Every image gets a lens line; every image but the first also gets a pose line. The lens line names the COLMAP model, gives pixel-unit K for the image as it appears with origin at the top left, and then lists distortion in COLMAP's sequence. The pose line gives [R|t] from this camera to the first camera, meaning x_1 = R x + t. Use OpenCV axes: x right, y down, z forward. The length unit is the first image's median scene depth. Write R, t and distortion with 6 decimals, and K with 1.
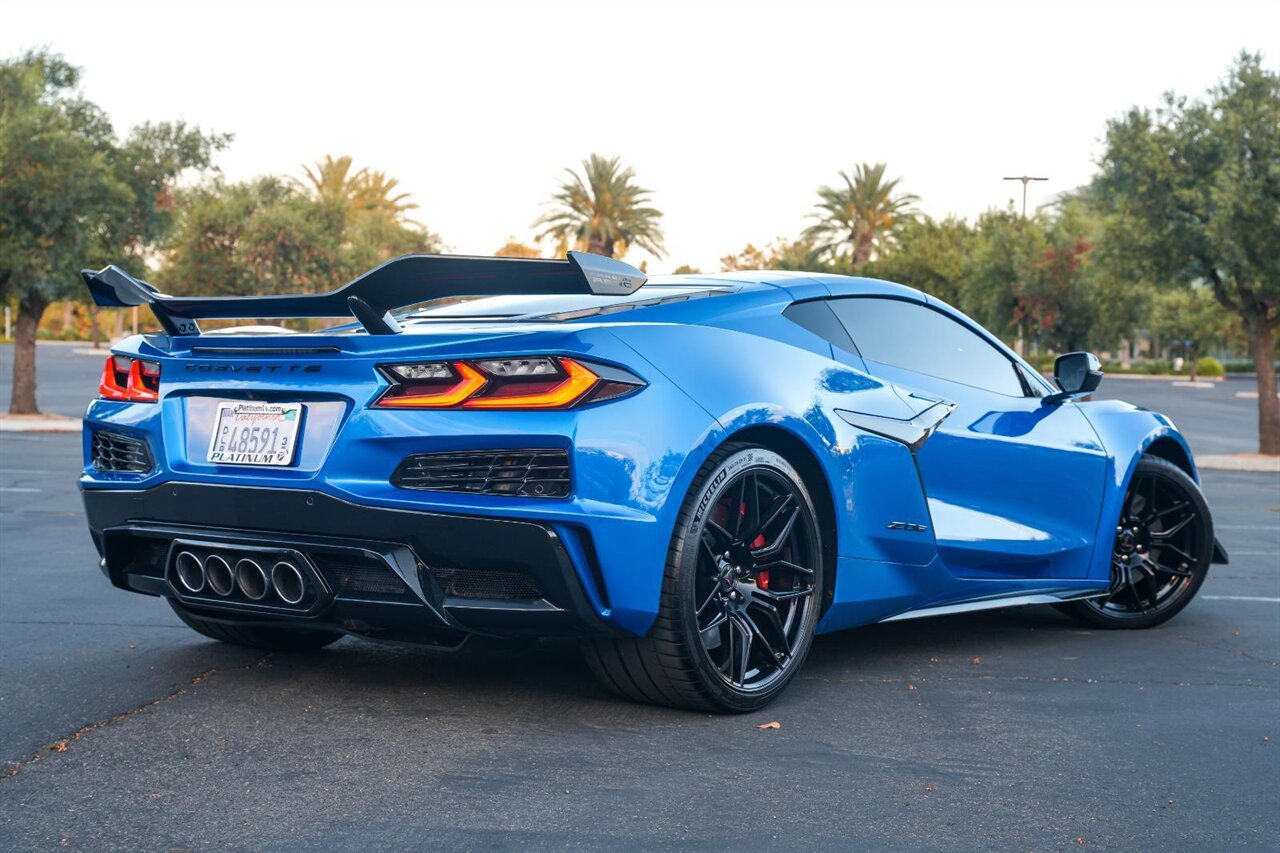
lens RADIAL K [[1834.7, 0, 659.2], [0, 1834.7, 440.8], [0, 0, 1]] dist [0.083112, 0.000000]
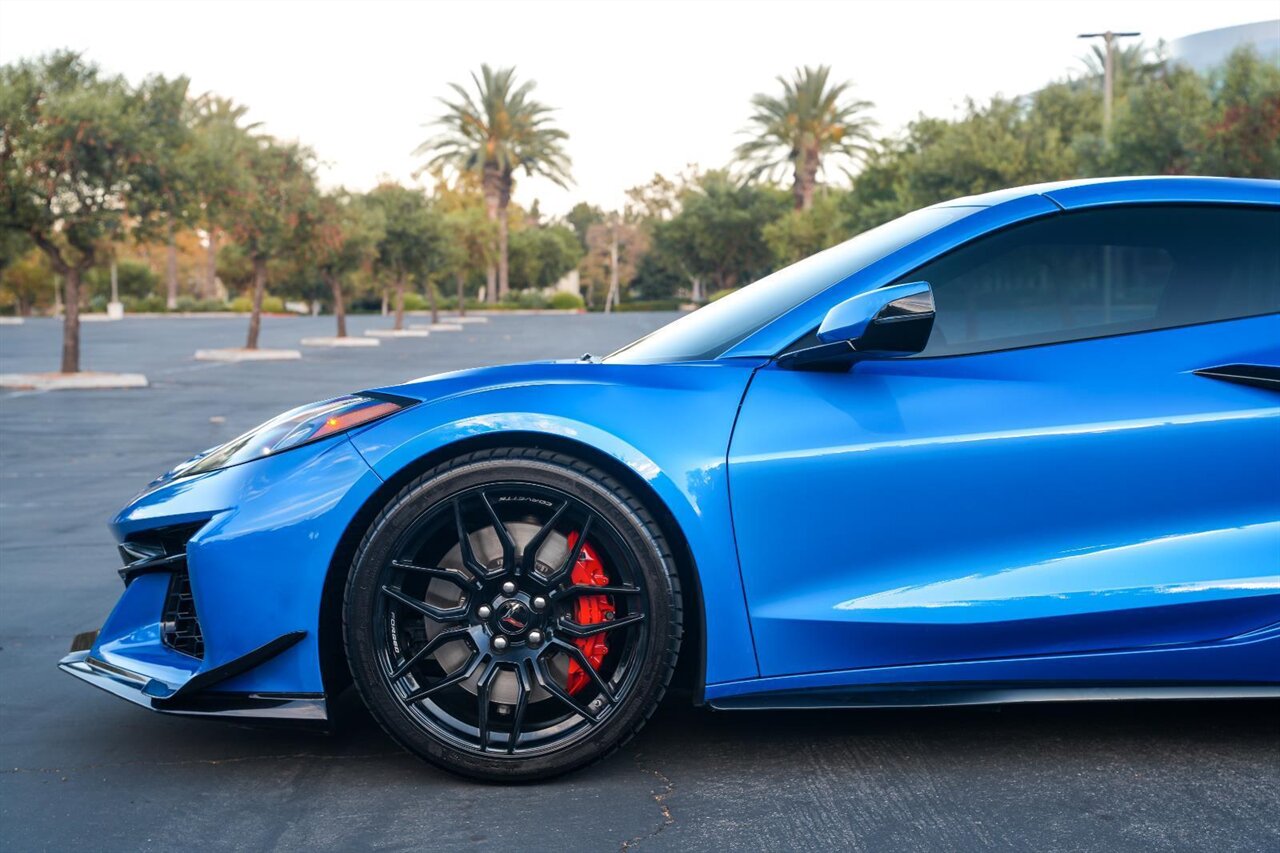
lens RADIAL K [[1876.3, 0, 635.0], [0, 1876.3, 434.9], [0, 0, 1]] dist [0.152716, 0.000000]
pose [[0.997464, -0.045881, 0.054411, -0.047717], [0.044715, 0.998747, 0.022456, -0.009282], [-0.055373, -0.019966, 0.998266, 0.295049]]
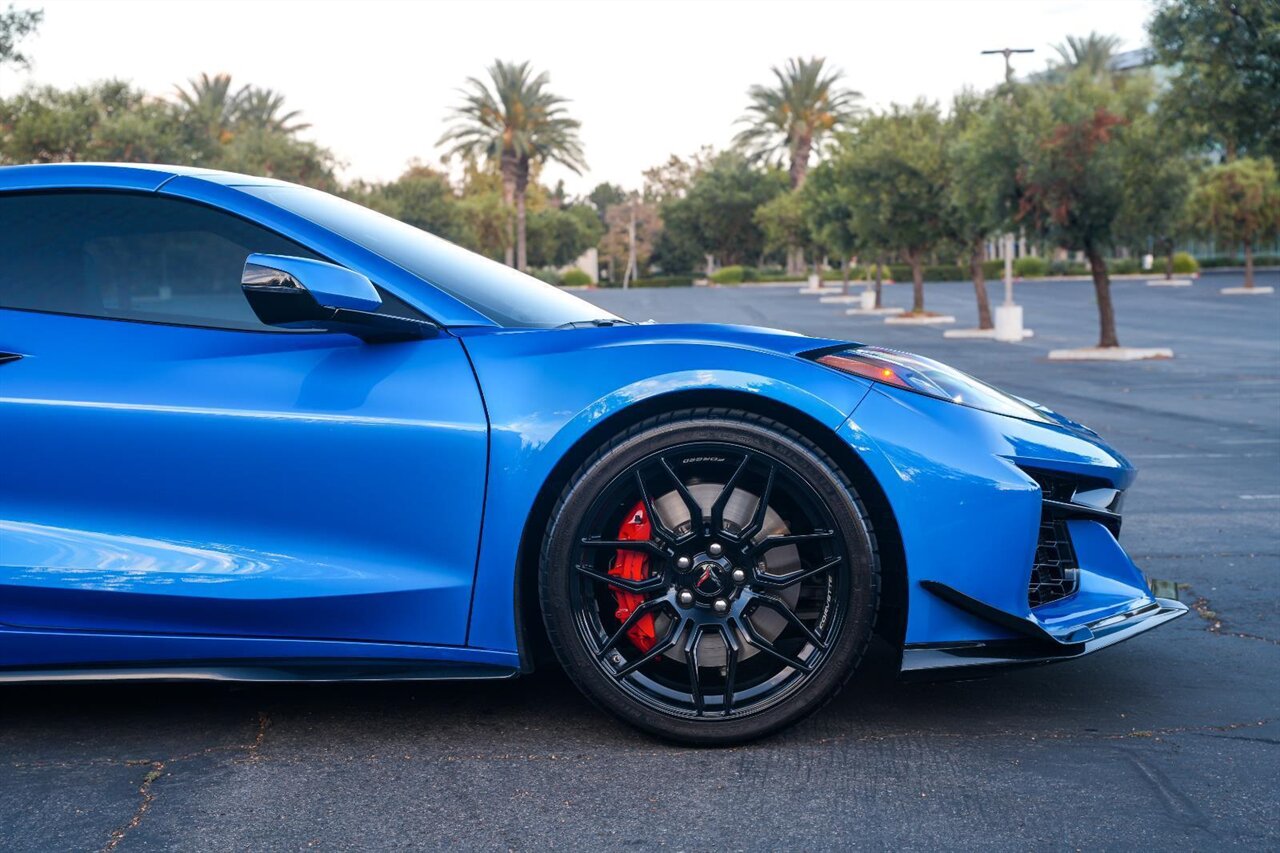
lens RADIAL K [[1876.3, 0, 652.1], [0, 1876.3, 419.8], [0, 0, 1]] dist [0.152716, 0.000000]
pose [[0.998012, -0.051035, 0.036984, -0.010669], [0.050000, 0.998346, 0.028380, -0.004503], [-0.038371, -0.026475, 0.998913, 0.139711]]
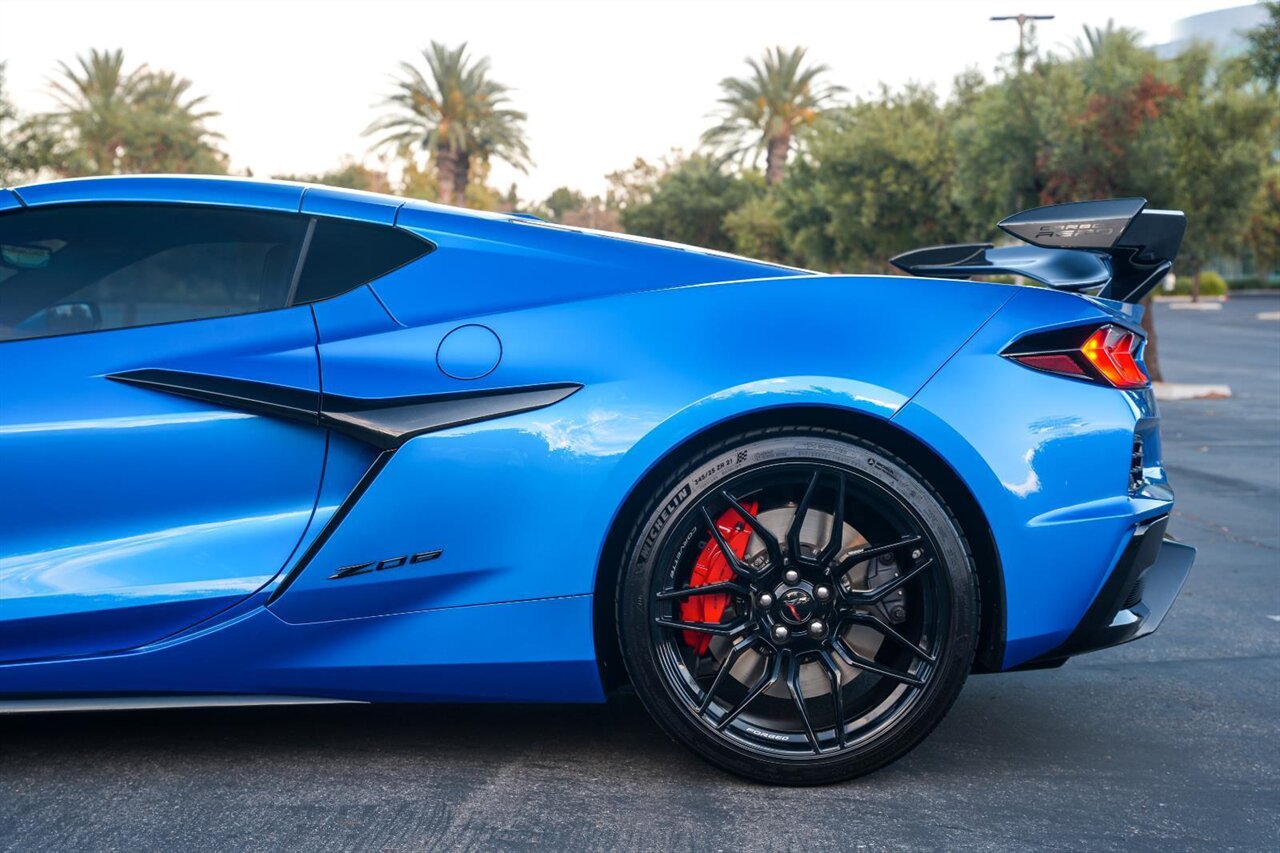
lens RADIAL K [[1977.9, 0, 653.3], [0, 1977.9, 428.2], [0, 0, 1]] dist [0.197176, 0.000000]
pose [[0.998042, -0.036633, 0.050690, 0.016206], [0.035650, 0.999161, 0.020157, -0.007229], [-0.051386, -0.018310, 0.998511, 0.288153]]
